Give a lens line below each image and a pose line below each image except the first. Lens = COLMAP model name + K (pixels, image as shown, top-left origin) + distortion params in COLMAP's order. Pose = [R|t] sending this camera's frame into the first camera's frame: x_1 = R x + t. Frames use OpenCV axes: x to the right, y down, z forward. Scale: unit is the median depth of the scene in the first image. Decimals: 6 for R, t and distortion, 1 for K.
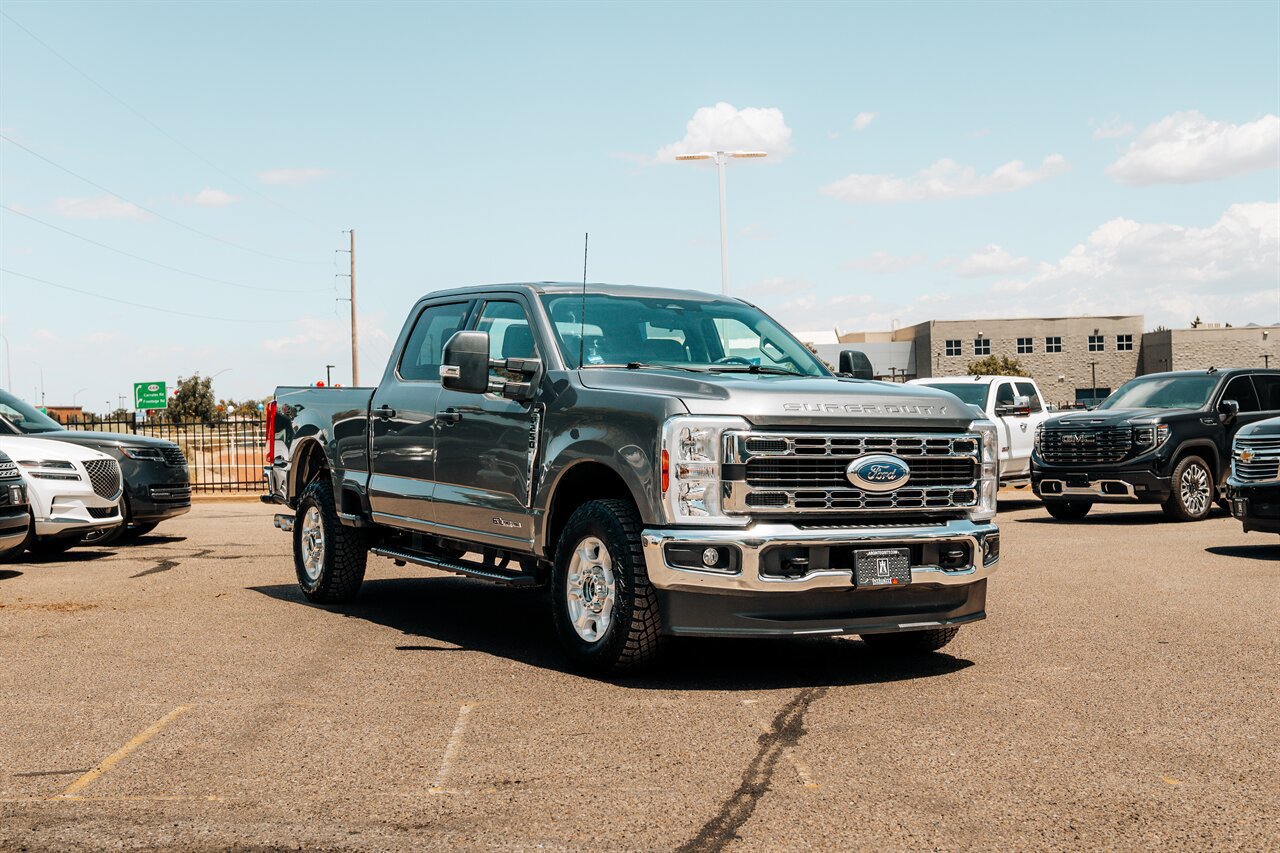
lens RADIAL K [[1831.5, 0, 640.0], [0, 1831.5, 426.5], [0, 0, 1]] dist [0.010202, -0.010767]
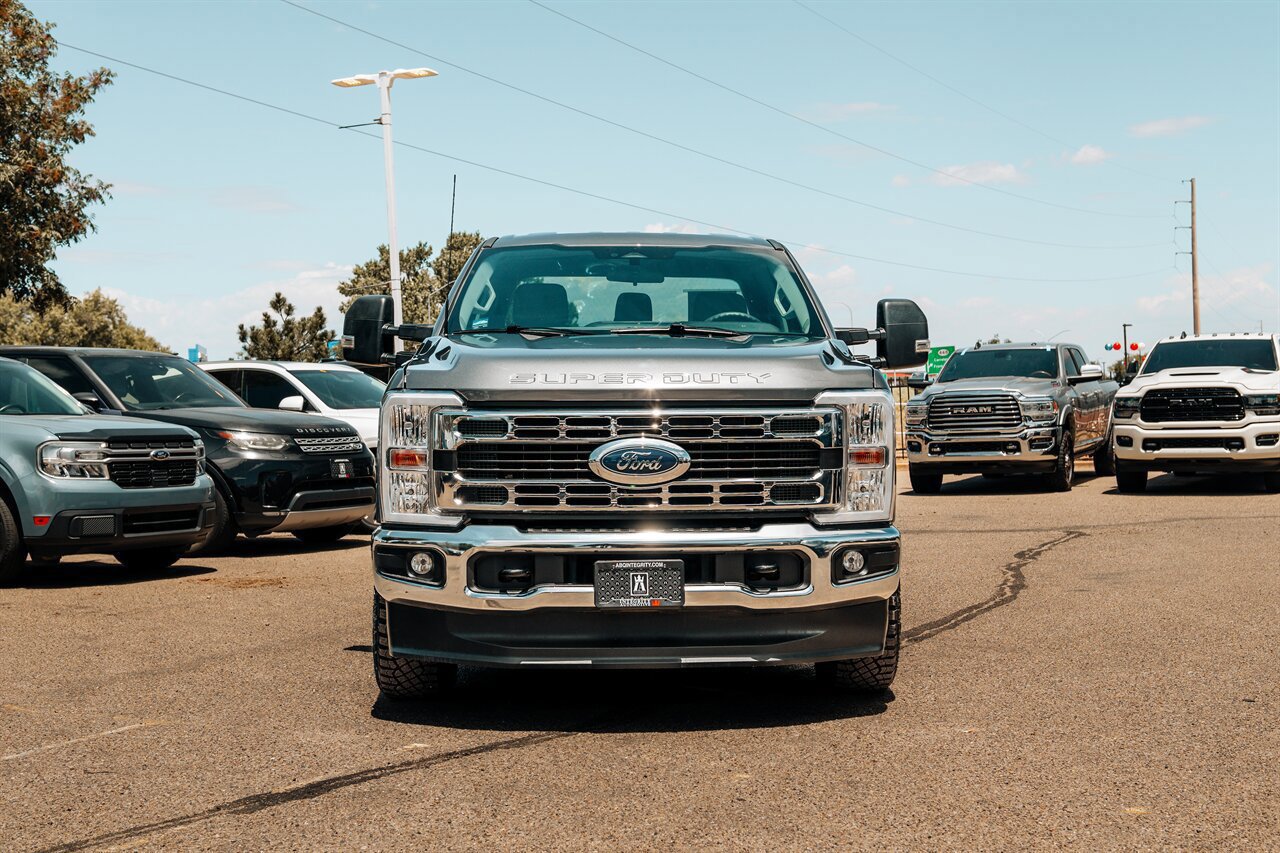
lens RADIAL K [[1831.5, 0, 640.0], [0, 1831.5, 426.5], [0, 0, 1]] dist [0.010202, -0.010767]
pose [[0.871943, -0.003338, -0.489597, 0.509943], [0.013707, 0.999751, 0.017594, -0.002874], [0.489416, -0.022052, 0.871771, 0.329877]]
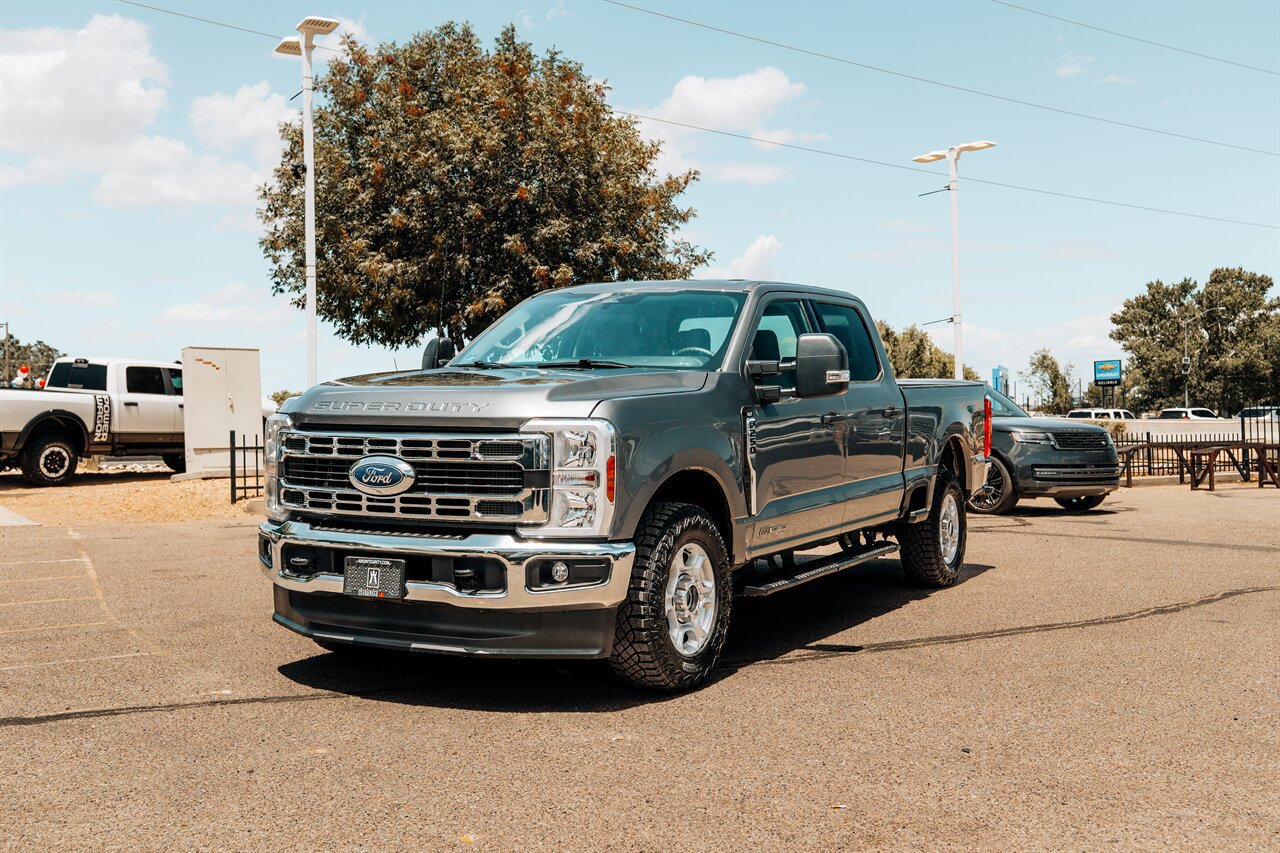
lens RADIAL K [[1359.0, 0, 600.9], [0, 1359.0, 423.0], [0, 0, 1]] dist [0.162642, 0.006398]
pose [[0.475396, 0.009016, -0.879726, 0.795533], [0.001352, 0.999939, 0.010978, -0.008909], [0.879771, -0.006408, 0.475354, 0.772268]]
